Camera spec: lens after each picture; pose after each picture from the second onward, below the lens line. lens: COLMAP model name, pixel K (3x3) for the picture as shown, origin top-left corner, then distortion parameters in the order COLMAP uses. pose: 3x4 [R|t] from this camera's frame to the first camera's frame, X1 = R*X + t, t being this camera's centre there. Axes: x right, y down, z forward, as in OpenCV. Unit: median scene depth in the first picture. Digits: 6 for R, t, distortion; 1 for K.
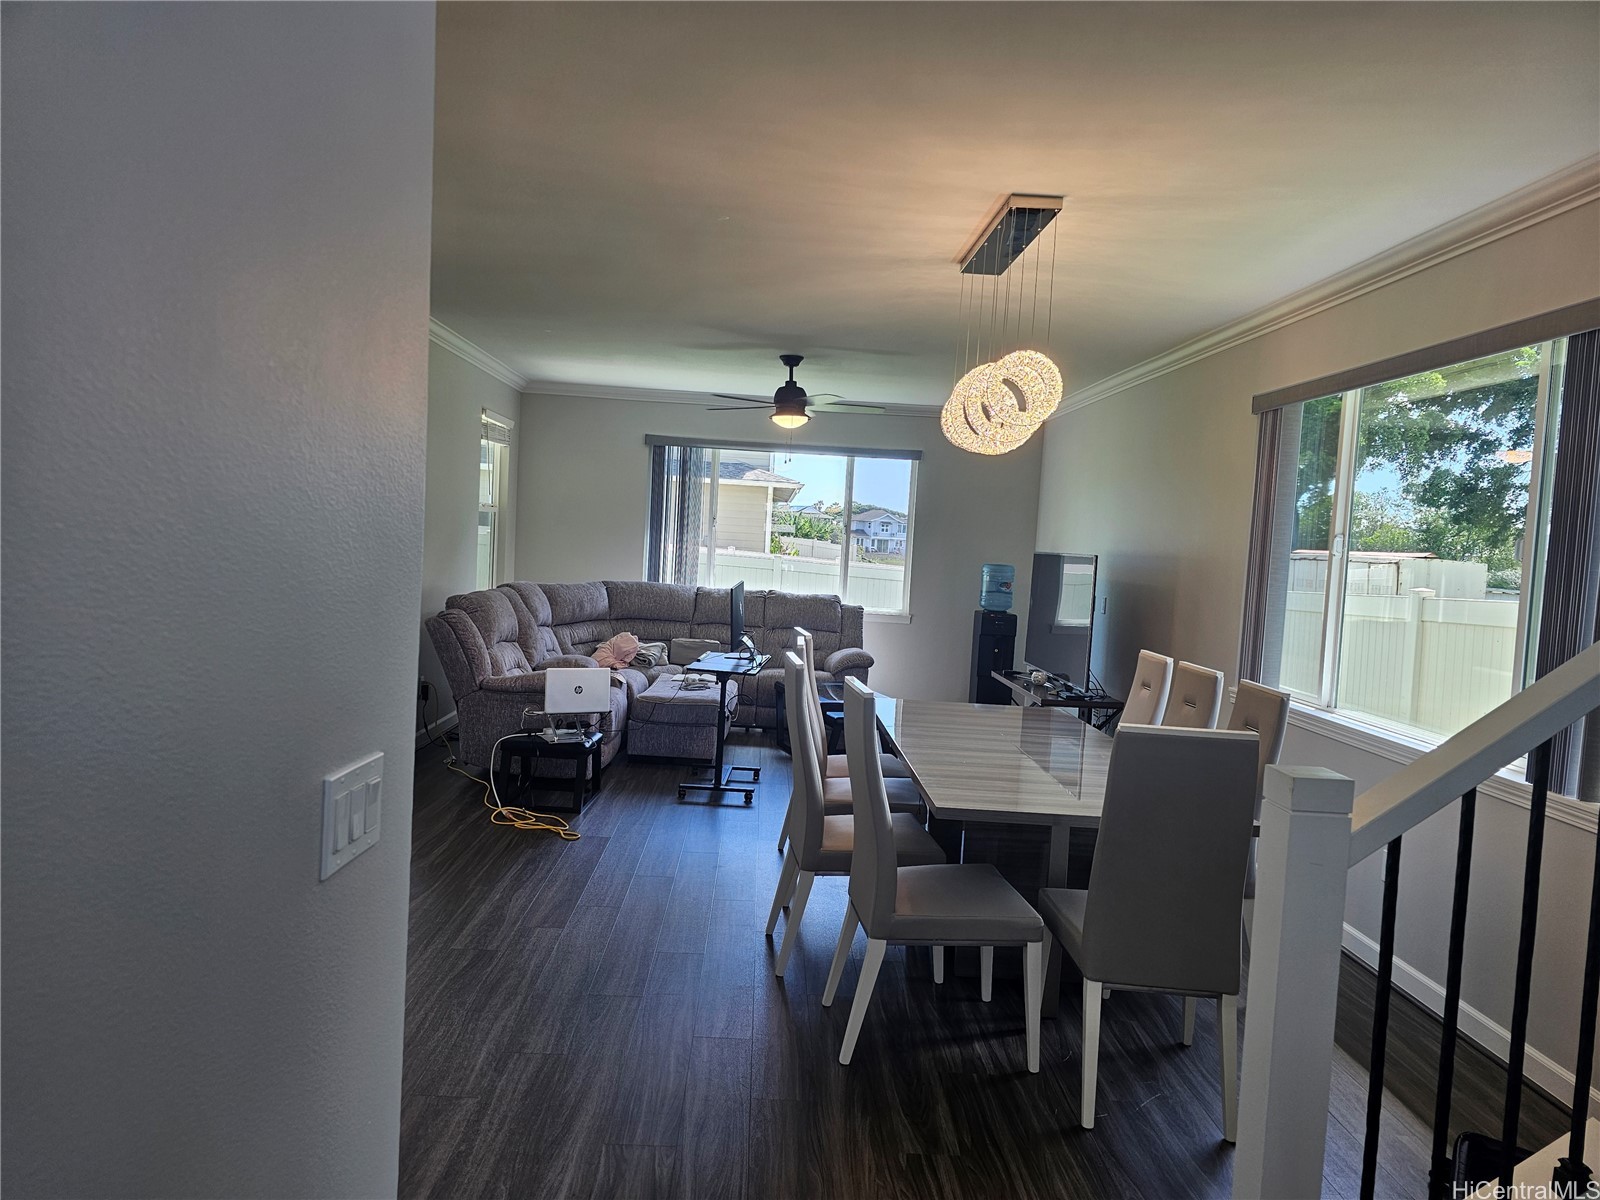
lens RADIAL K [[1067.6, 0, 807.6], [0, 1067.6, 596.8], [0, 0, 1]] dist [0.052133, -0.022869]
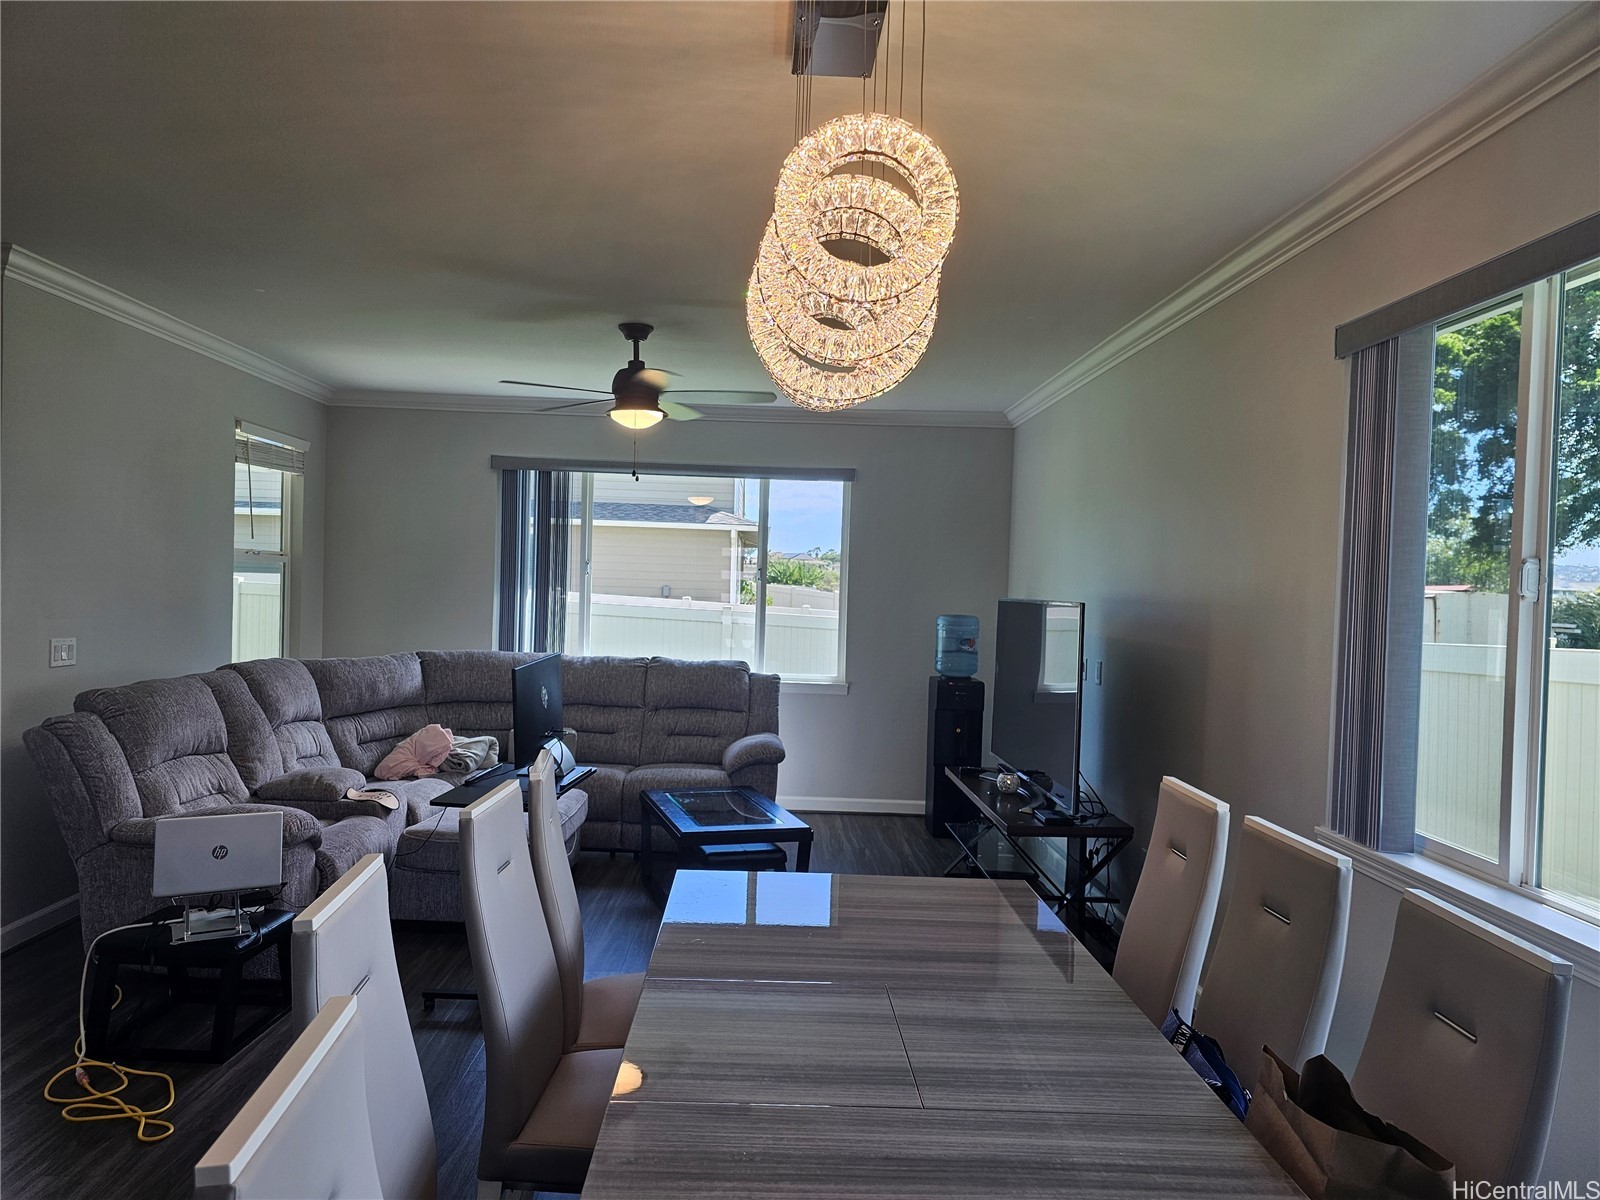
lens RADIAL K [[1067.6, 0, 810.0], [0, 1067.6, 592.3], [0, 0, 1]] dist [0.052133, -0.022869]
pose [[0.999686, -0.024892, 0.002919, 0.077602], [0.025003, 0.998557, -0.047536, -0.013756], [-0.001731, 0.047594, 0.998865, 0.265372]]
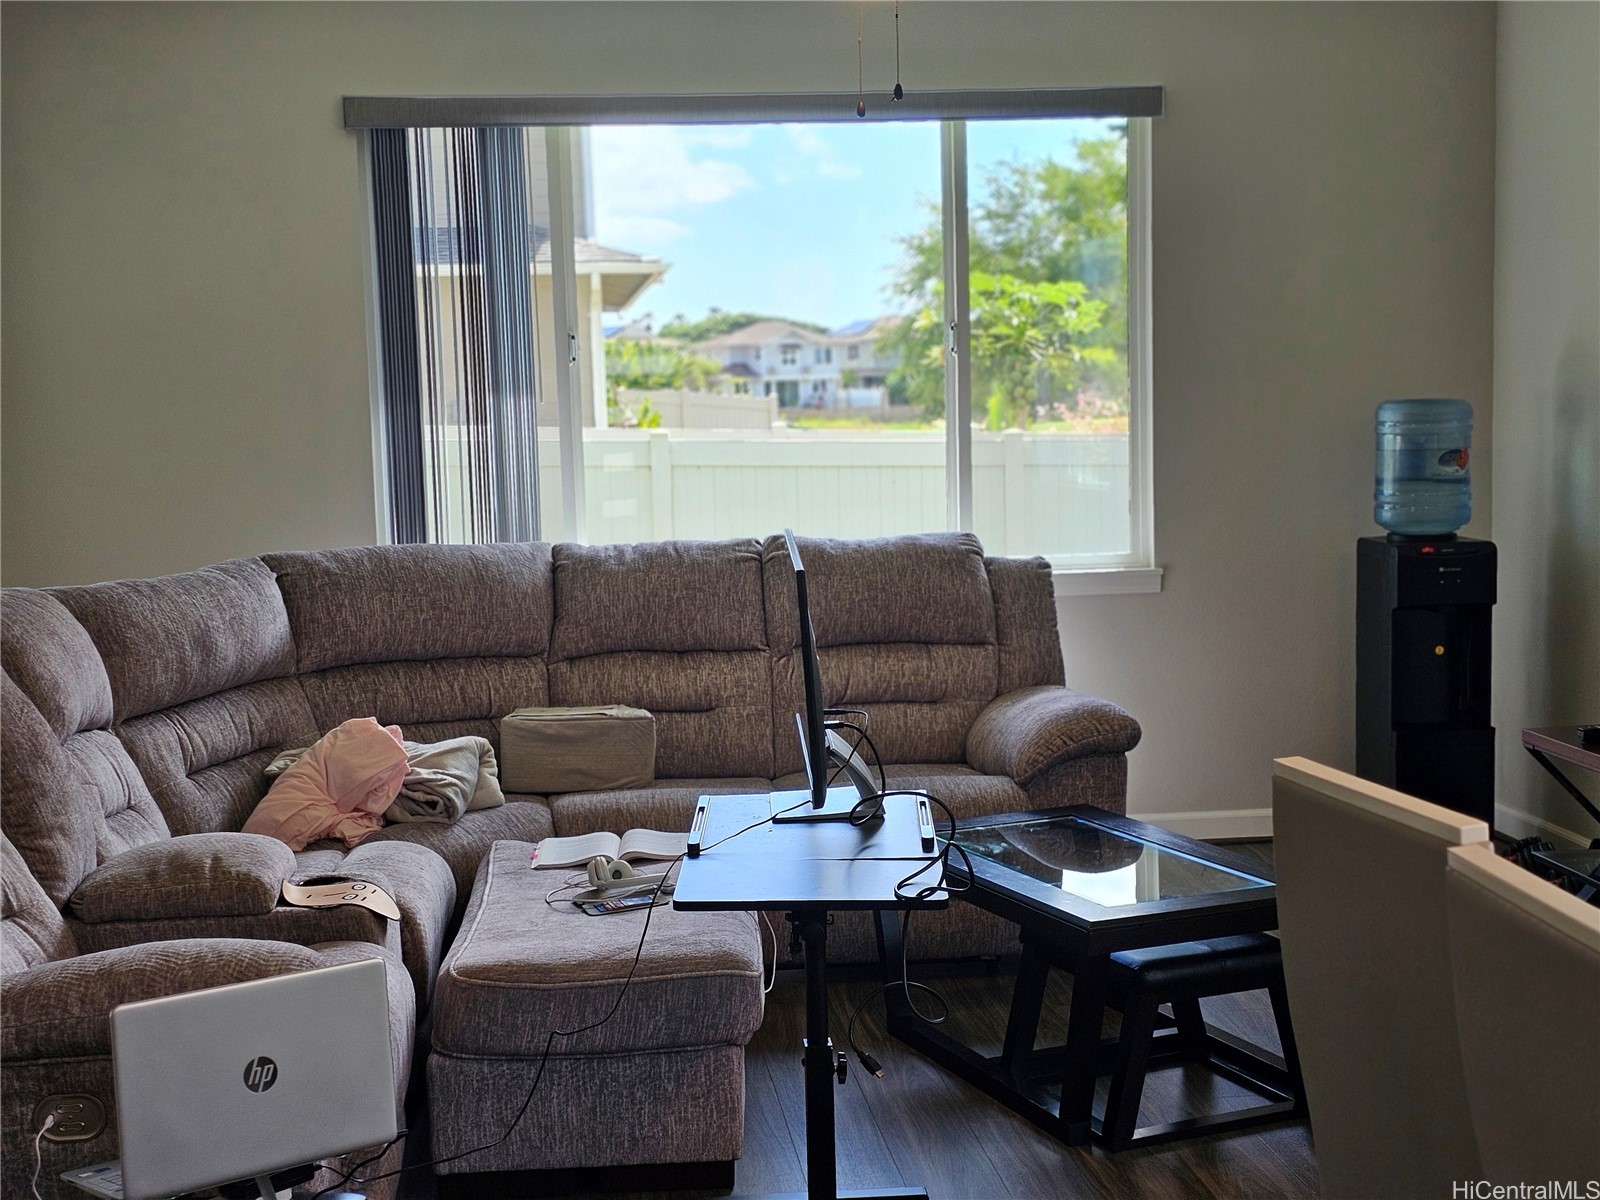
lens RADIAL K [[2113.4, 0, 791.1], [0, 2113.4, 609.4], [0, 0, 1]] dist [0.068795, 0.000000]
pose [[0.993120, -0.092956, 0.071223, -0.082966], [0.089207, 0.994541, 0.054125, -0.019526], [-0.075866, -0.047399, 0.995991, 0.360726]]
